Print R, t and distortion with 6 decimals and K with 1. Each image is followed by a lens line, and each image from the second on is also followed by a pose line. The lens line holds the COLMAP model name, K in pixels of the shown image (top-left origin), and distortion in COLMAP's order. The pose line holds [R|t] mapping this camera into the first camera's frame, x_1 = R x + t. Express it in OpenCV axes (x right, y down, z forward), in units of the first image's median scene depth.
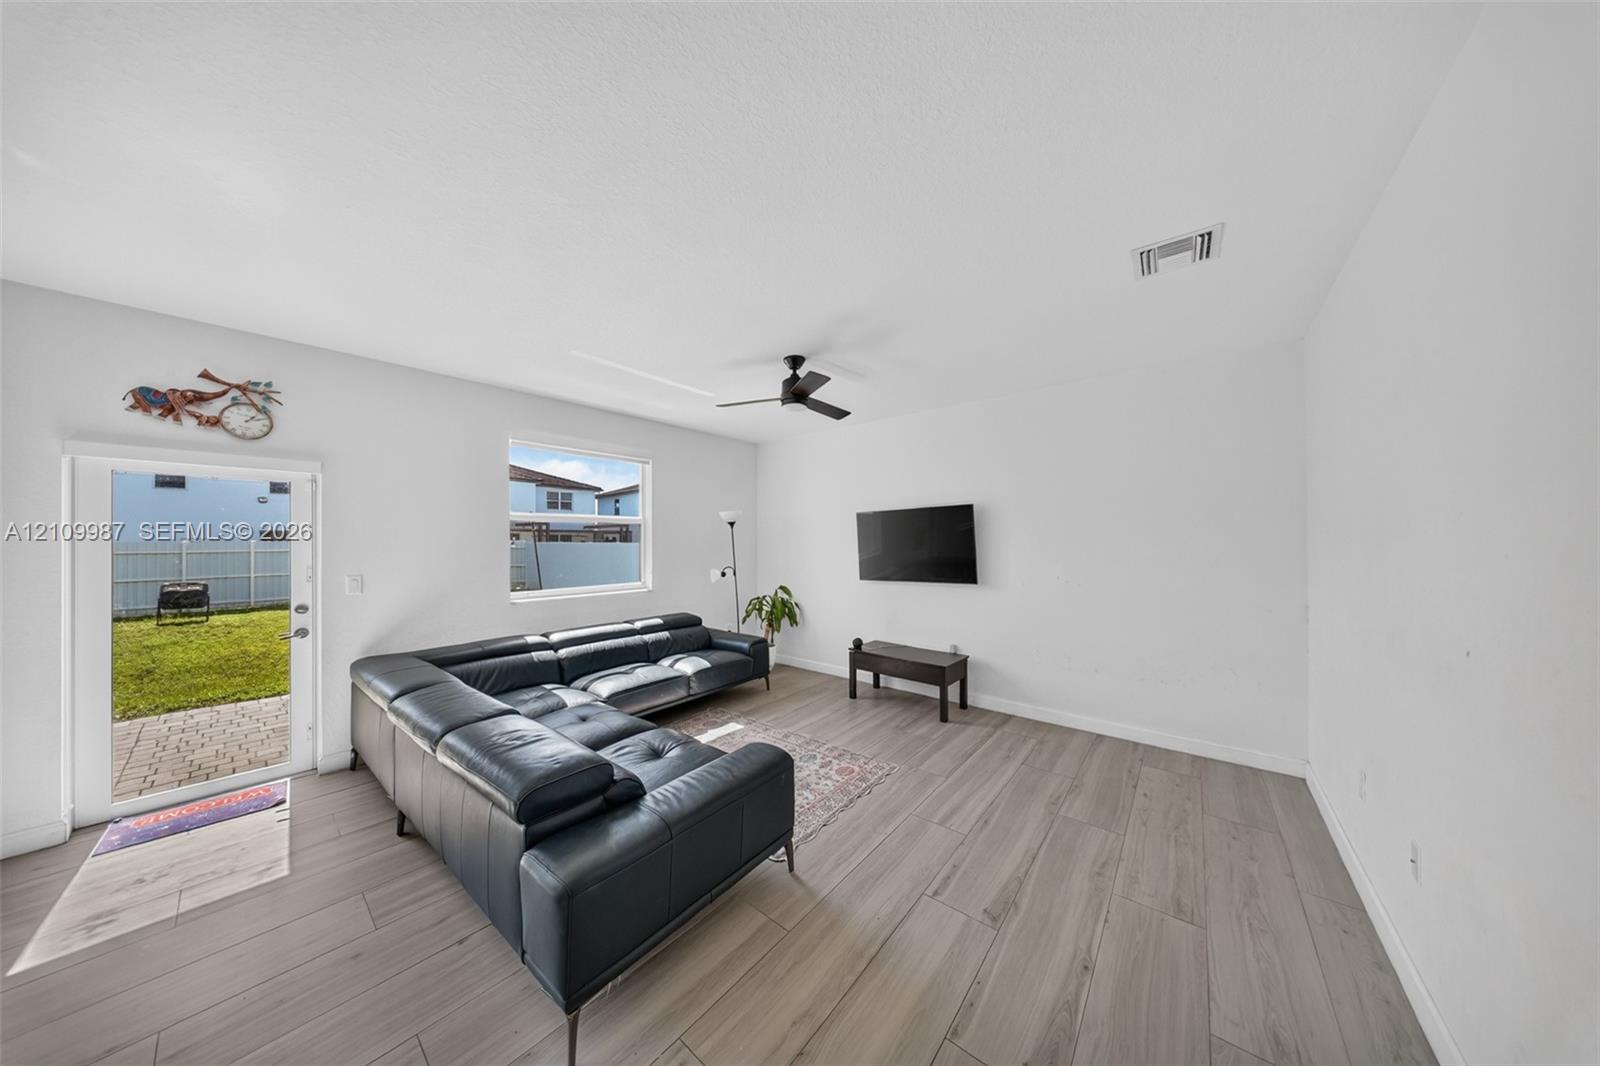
lens RADIAL K [[473.4, 0, 797.5], [0, 473.4, 543.7], [0, 0, 1]] dist [-0.001265, -0.000222]
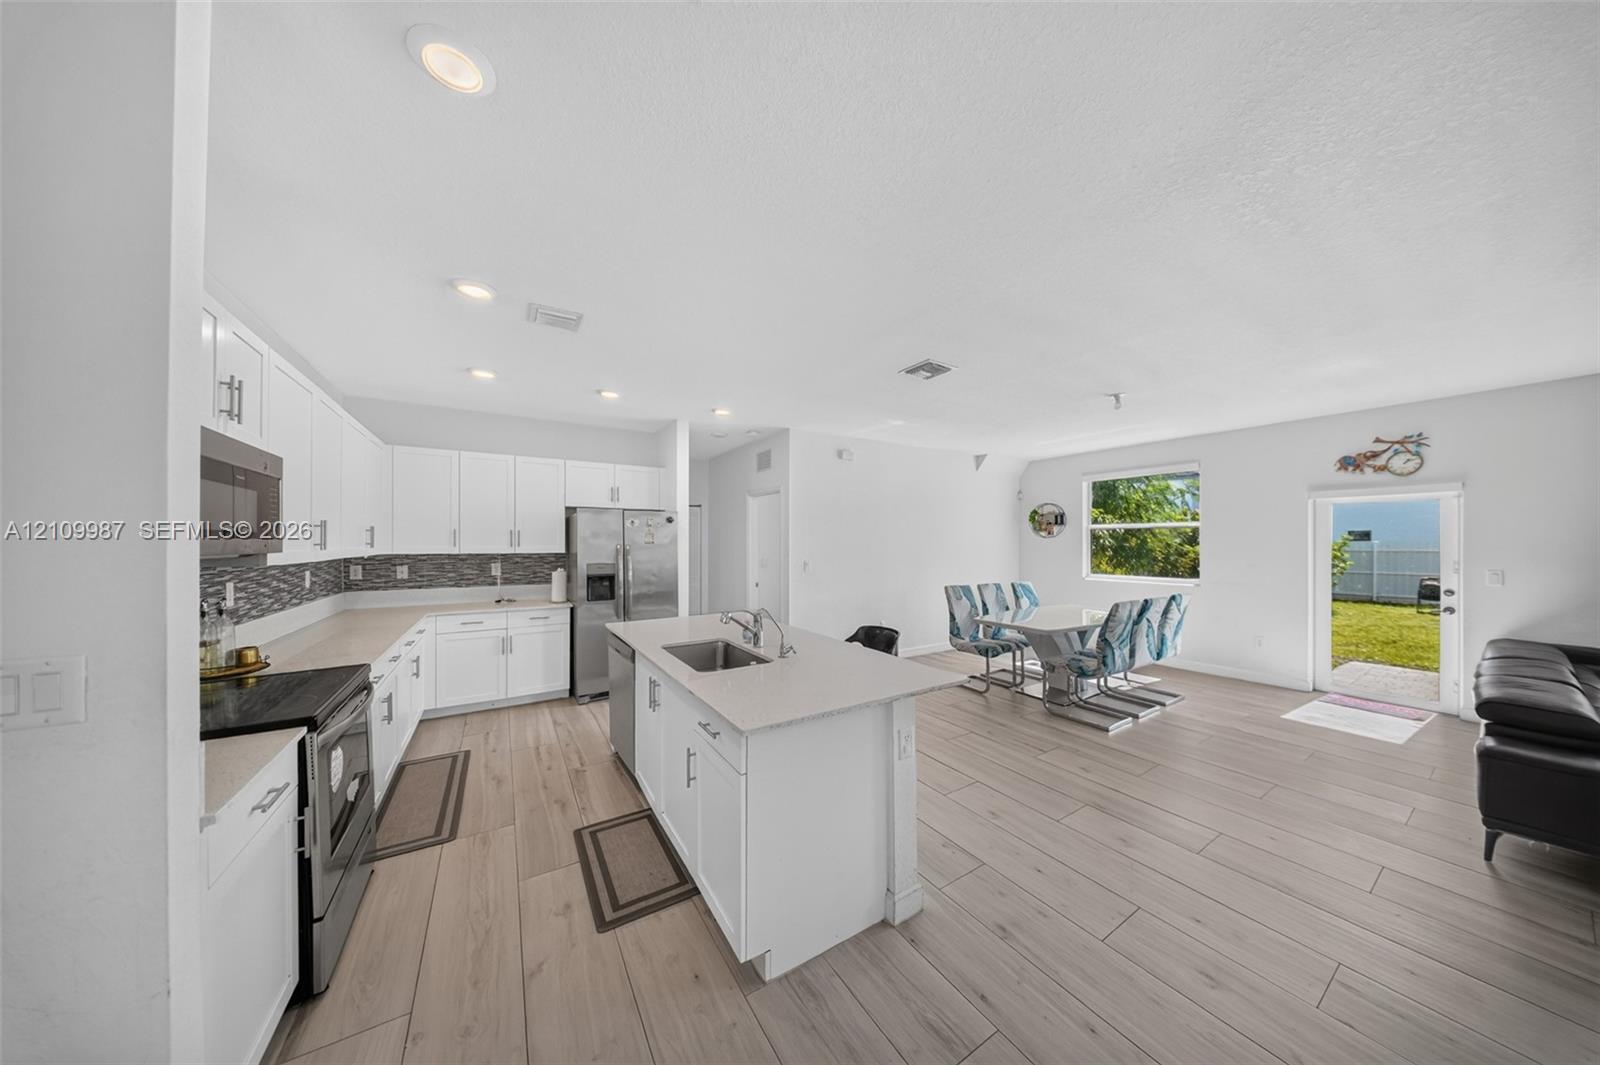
lens RADIAL K [[473.4, 0, 801.1], [0, 473.4, 540.2], [0, 0, 1]] dist [-0.001265, -0.000222]
pose [[-0.311131, -0.003825, -0.950359, 0.806288], [-0.004903, 0.999985, -0.002420, 0.001206], [0.950354, 0.003907, -0.311145, -0.339024]]
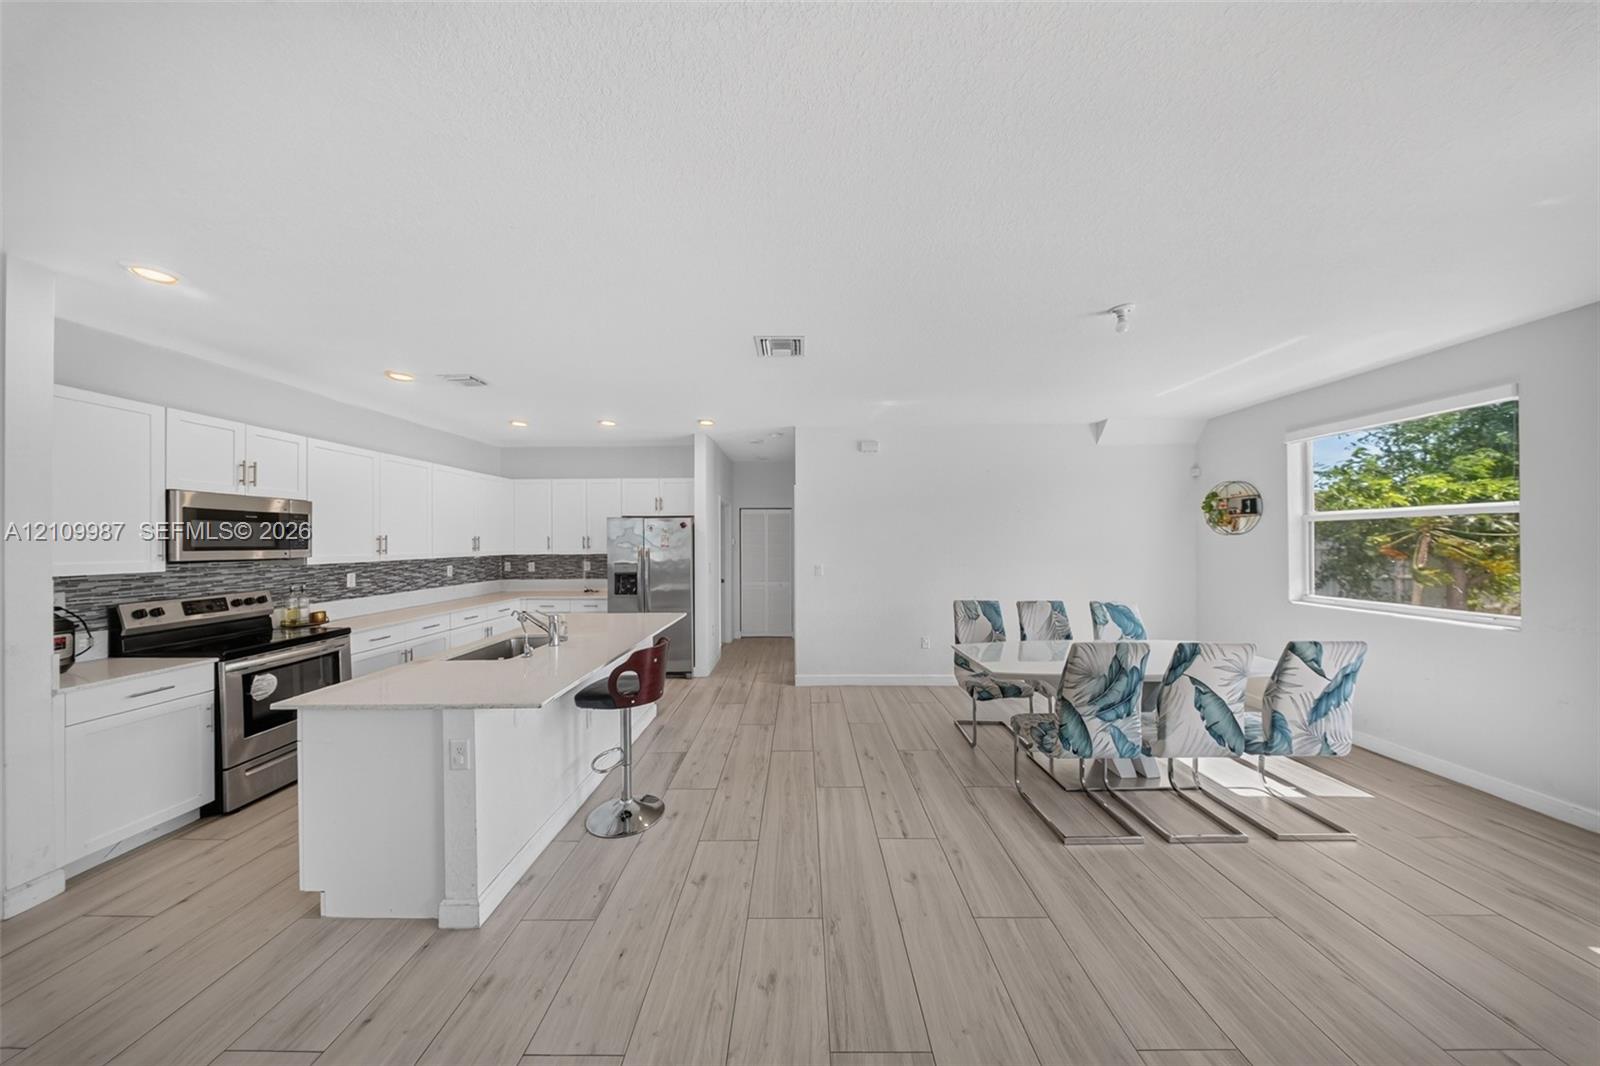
lens RADIAL K [[473.4, 0, 797.3], [0, 473.4, 535.1], [0, 0, 1]] dist [-0.001265, -0.000222]
pose [[-0.772926, -0.000887, -0.634495, 0.227884], [0.004781, 0.999962, -0.007222, -0.017101], [0.634478, -0.008616, -0.772893, 0.365294]]
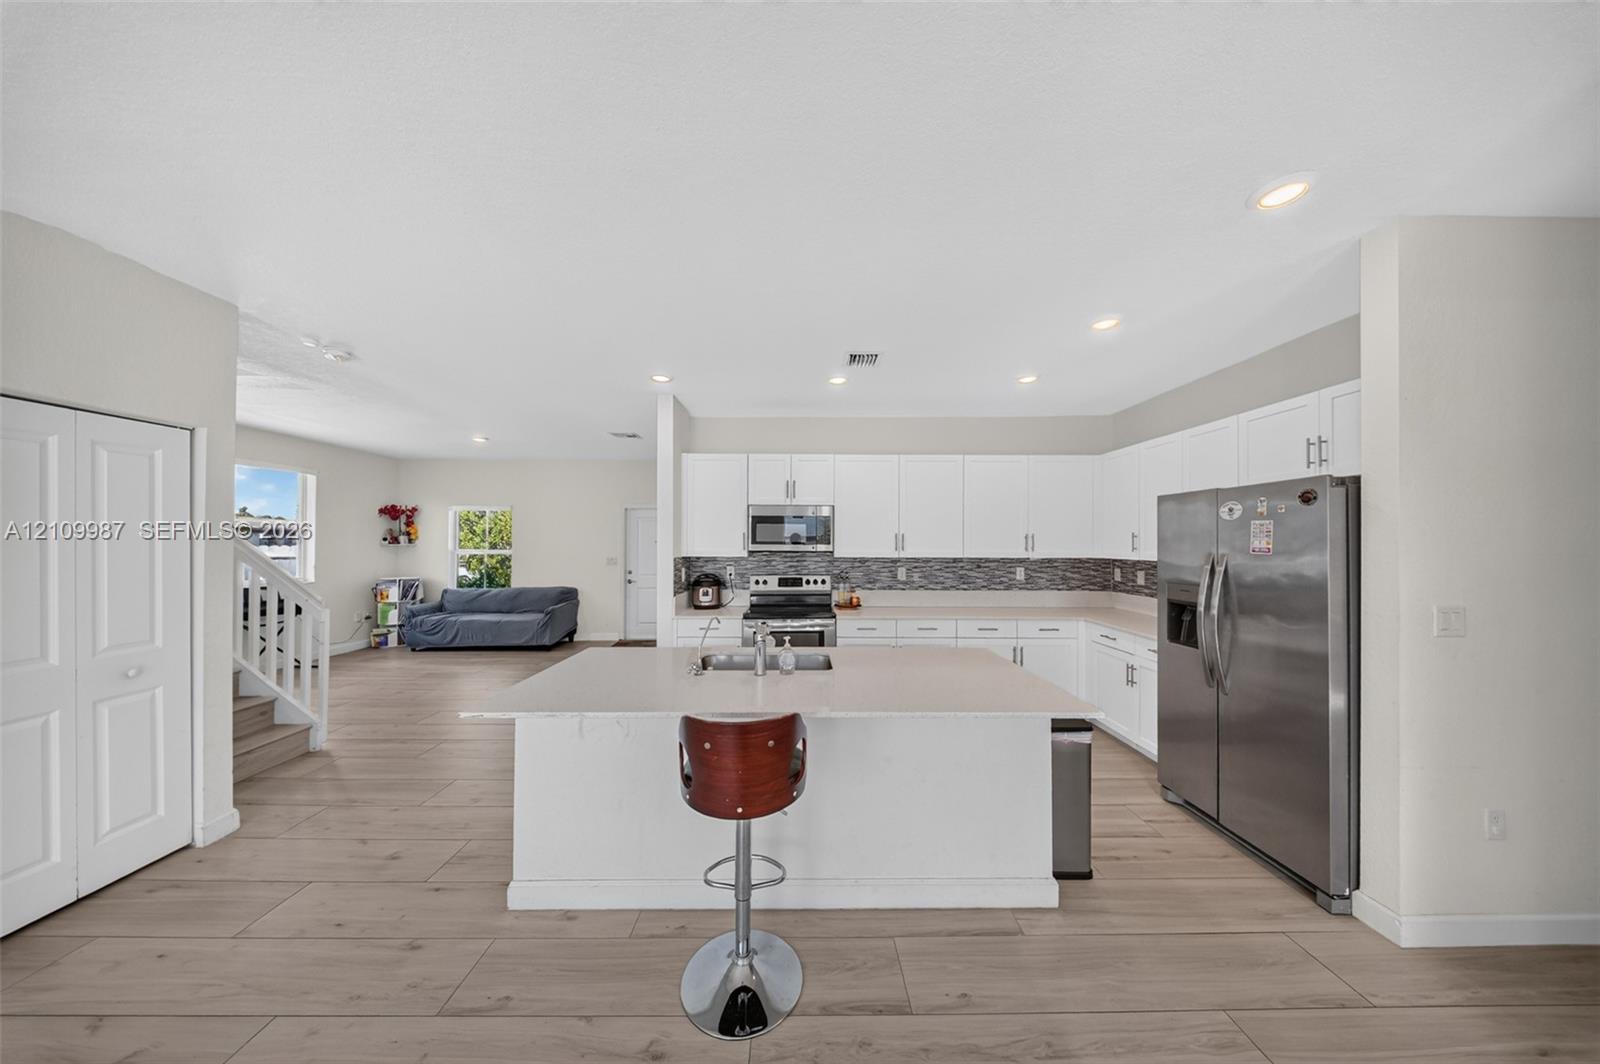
lens RADIAL K [[473.4, 0, 801.4], [0, 473.4, 541.2], [0, 0, 1]] dist [-0.001265, -0.000222]
pose [[-0.648657, 0.004395, 0.761068, -0.589709], [0.001726, 0.999989, -0.004304, -0.001088], [-0.761079, -0.001479, -0.648658, -0.270257]]
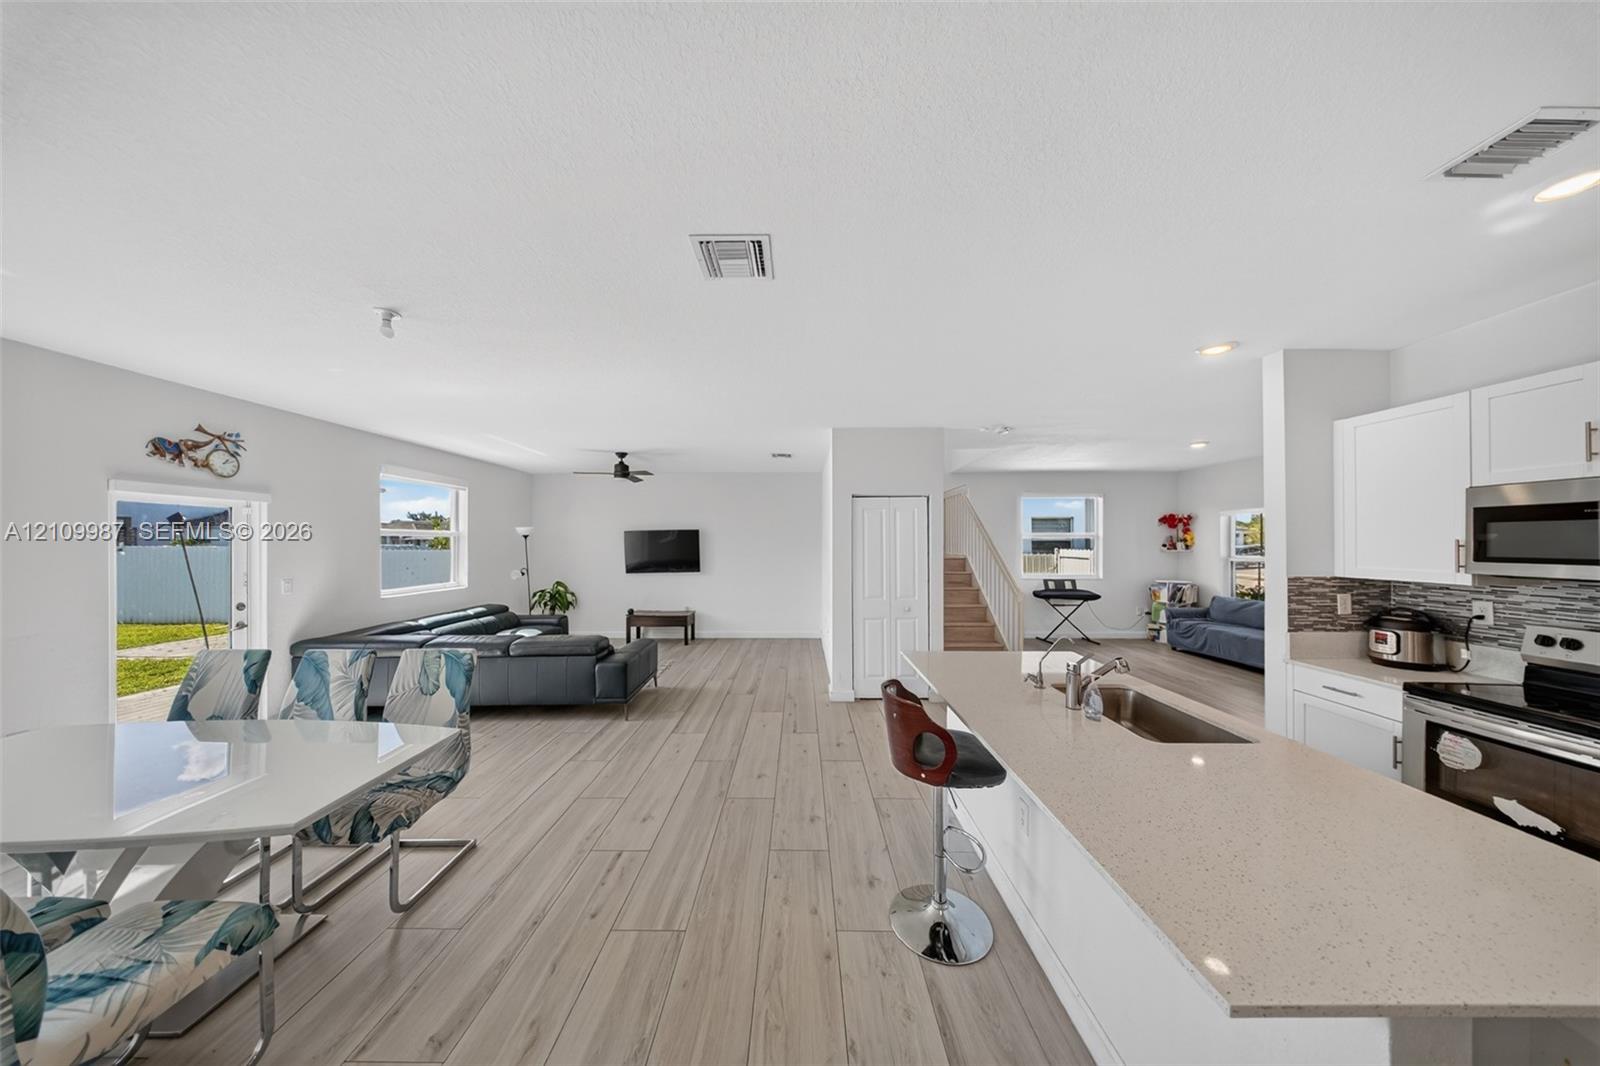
lens RADIAL K [[473.4, 0, 799.5], [0, 473.4, 533.6], [0, 0, 1]] dist [-0.001265, -0.000222]
pose [[0.768819, 0.016214, 0.639261, -0.707364], [0.000939, 0.999649, -0.026484, -0.023905], [-0.639466, 0.020962, 0.768534, -0.953025]]
